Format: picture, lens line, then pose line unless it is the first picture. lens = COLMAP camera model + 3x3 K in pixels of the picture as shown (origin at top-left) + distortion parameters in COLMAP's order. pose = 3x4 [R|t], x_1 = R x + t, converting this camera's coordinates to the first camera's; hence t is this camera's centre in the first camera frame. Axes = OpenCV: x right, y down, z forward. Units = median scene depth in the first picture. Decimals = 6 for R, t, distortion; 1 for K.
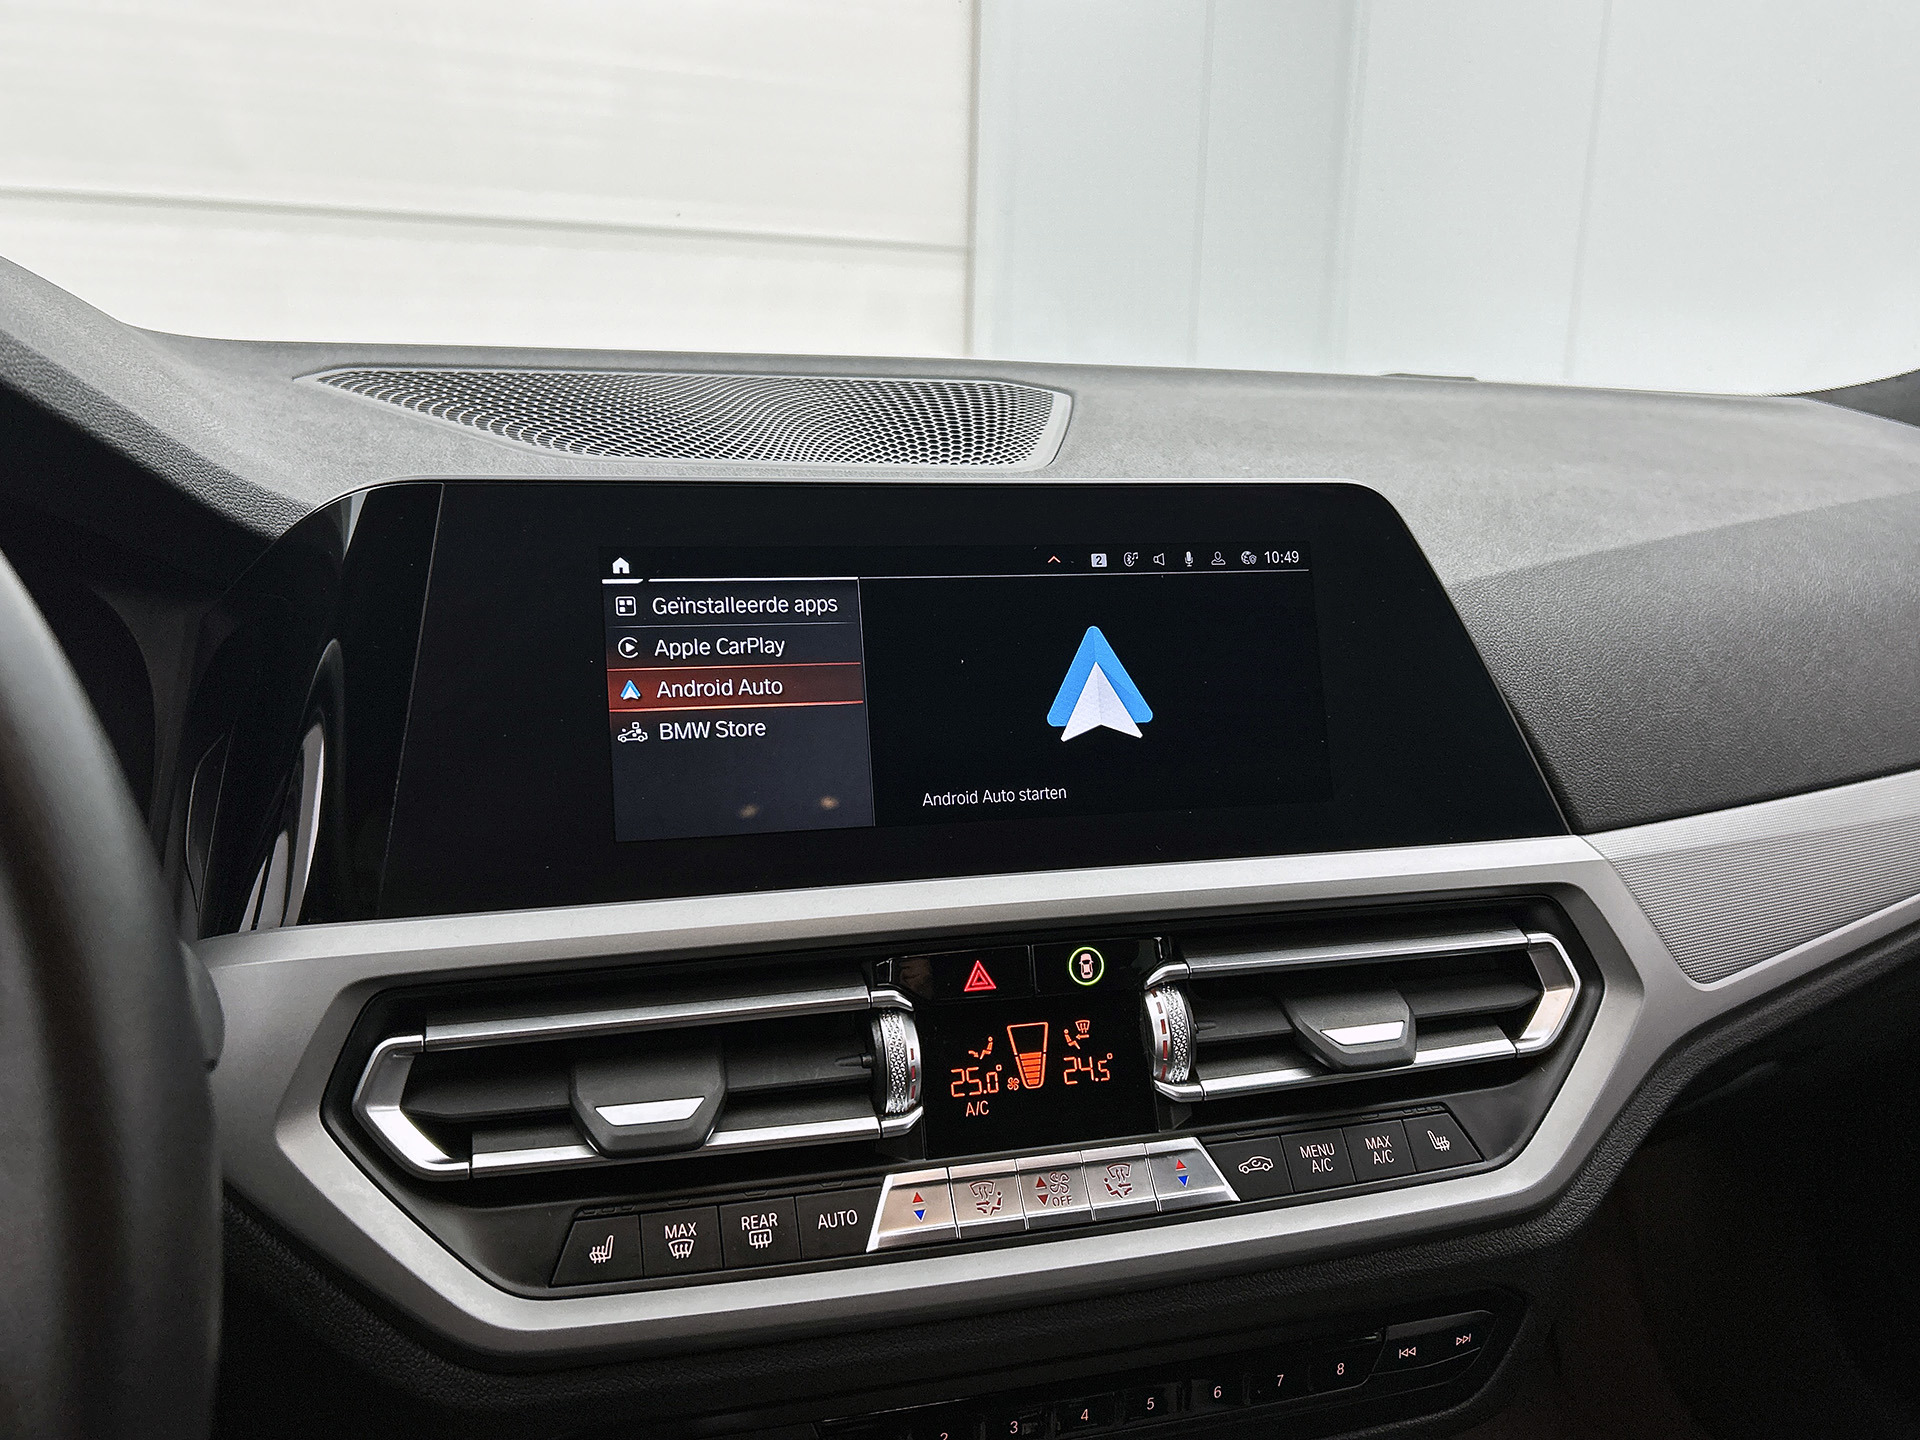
lens RADIAL K [[1584.8, 0, 979.0], [0, 1584.8, 737.3], [0, 0, 1]] dist [0.066953, -0.106470]
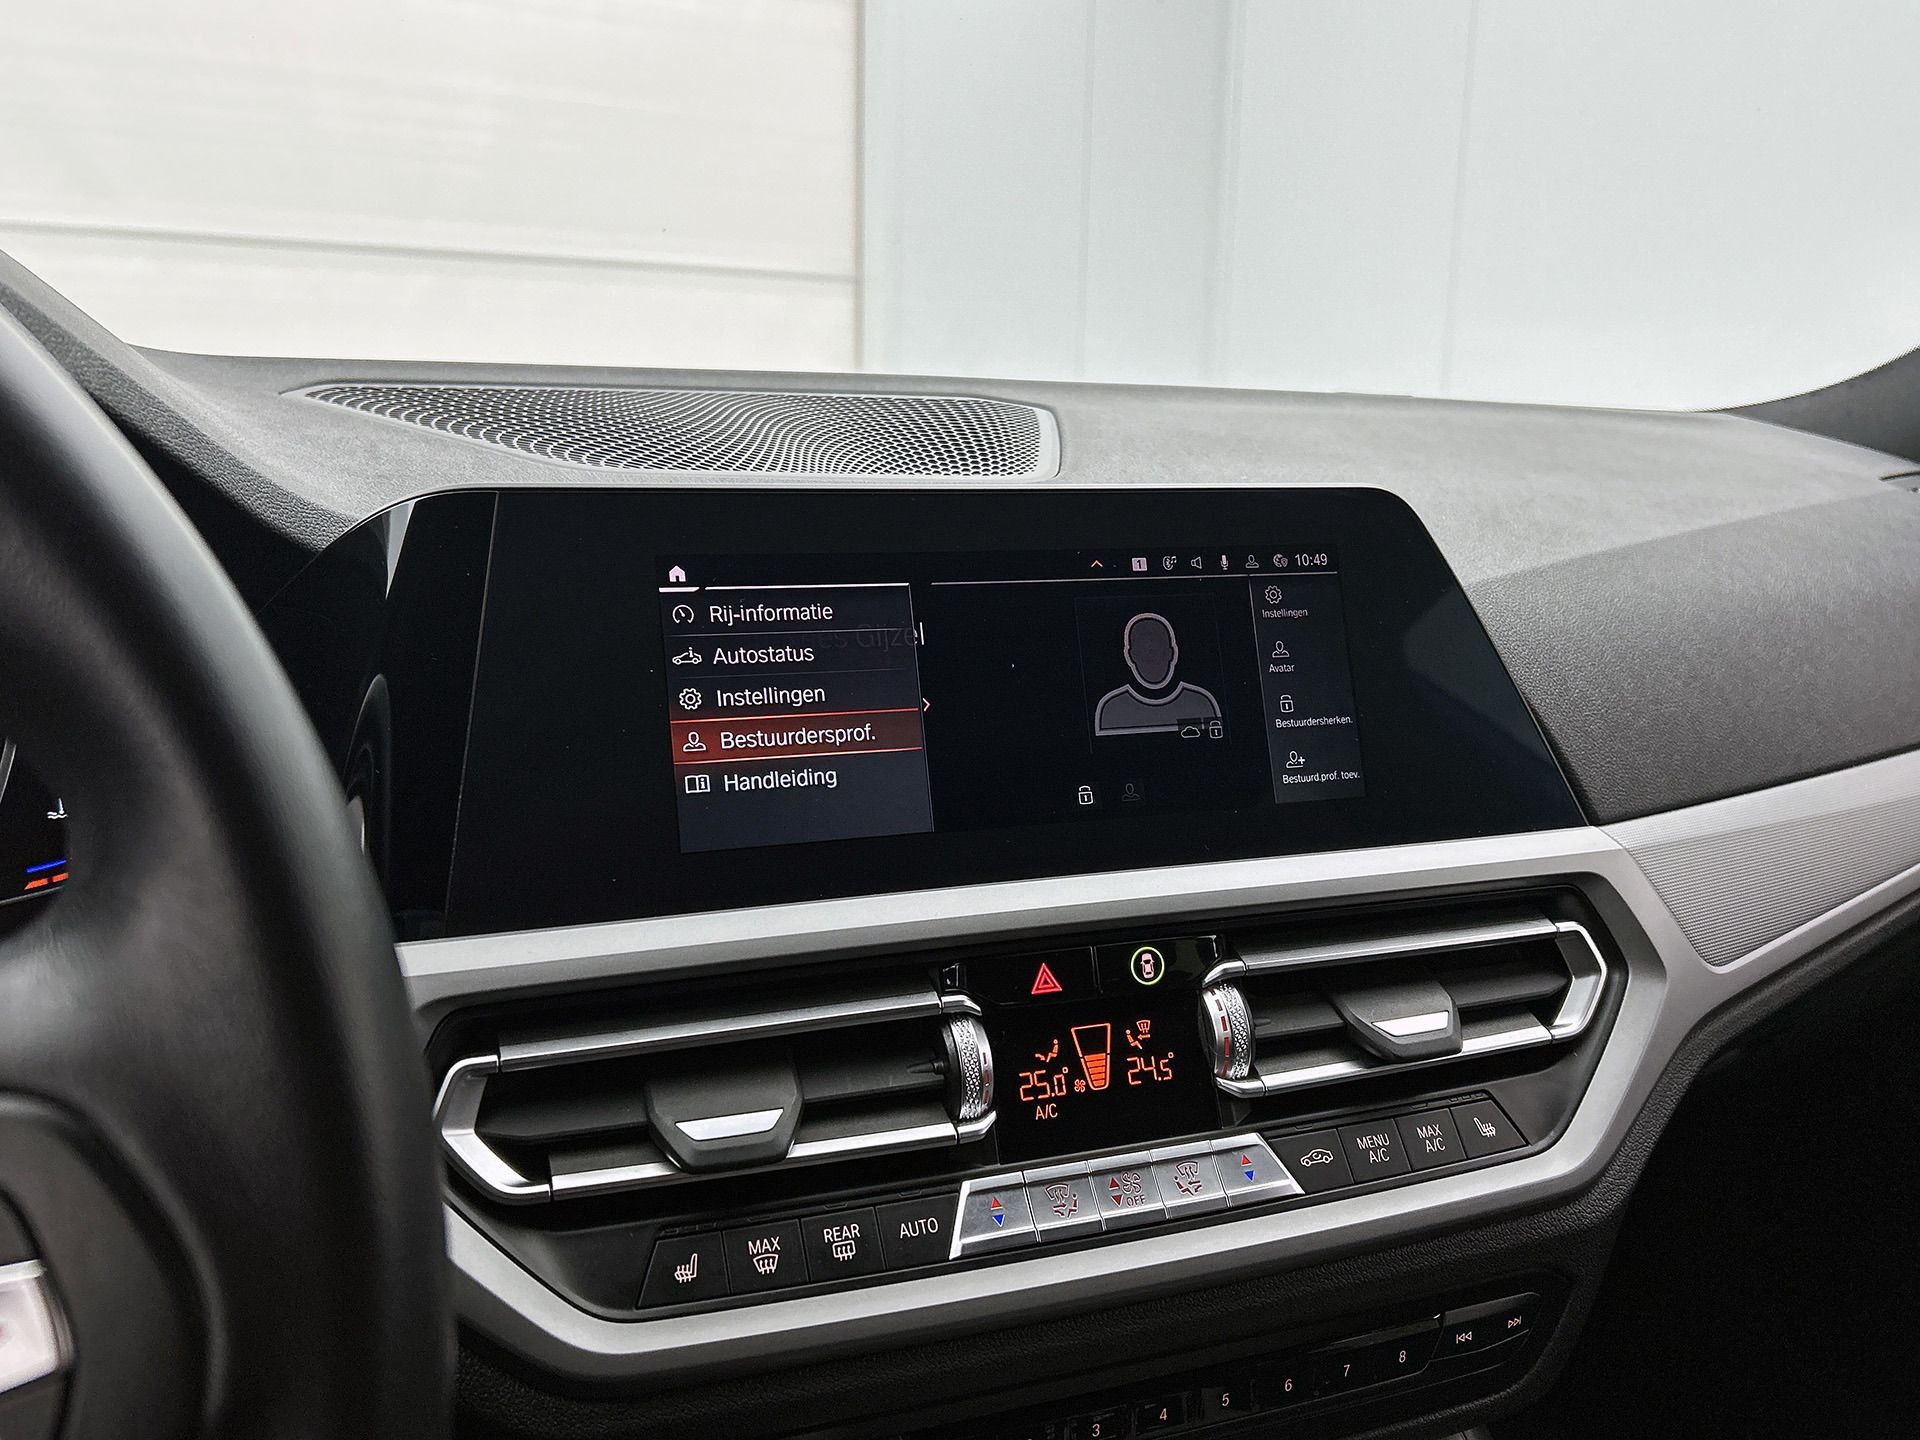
lens RADIAL K [[1584.8, 0, 983.4], [0, 1584.8, 730.2], [0, 0, 1]] dist [0.066953, -0.106470]
pose [[0.996592, -0.020560, 0.079882, -0.113940], [0.022367, 0.999512, -0.021800, 0.014780], [-0.079395, 0.023512, 0.996566, 0.002238]]
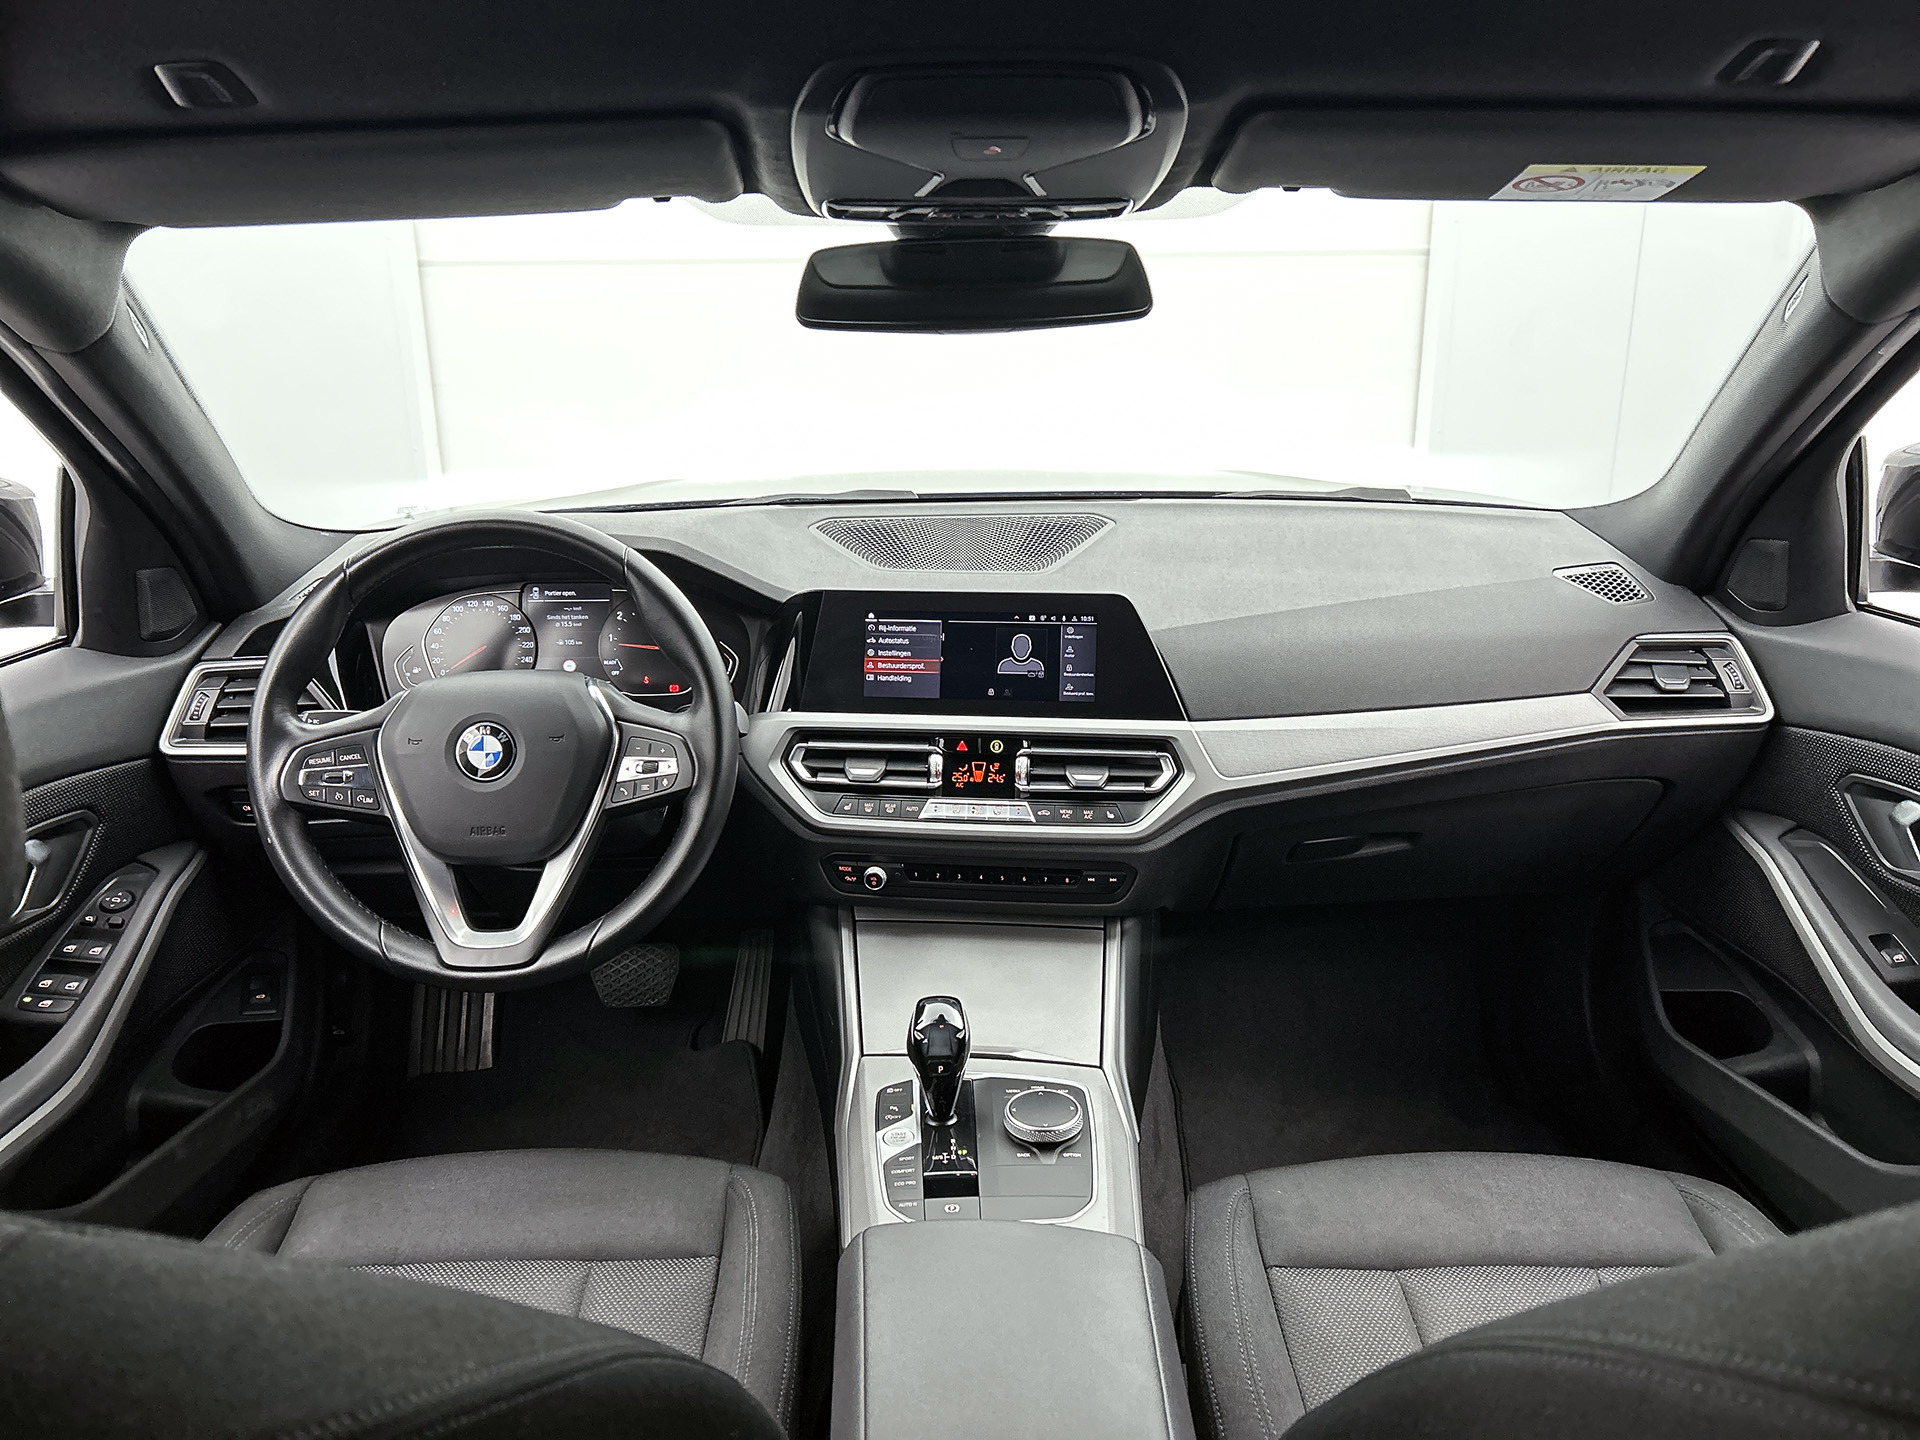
lens RADIAL K [[1491.6, 0, 986.1], [0, 1491.6, 725.9], [0, 0, 1]] dist [0.058941, -0.042936]
pose [[0.925845, 0.086348, -0.367907, 1.168339], [-0.060811, 0.994900, 0.080471, -0.141265], [0.372979, -0.052131, 0.926374, -1.831367]]
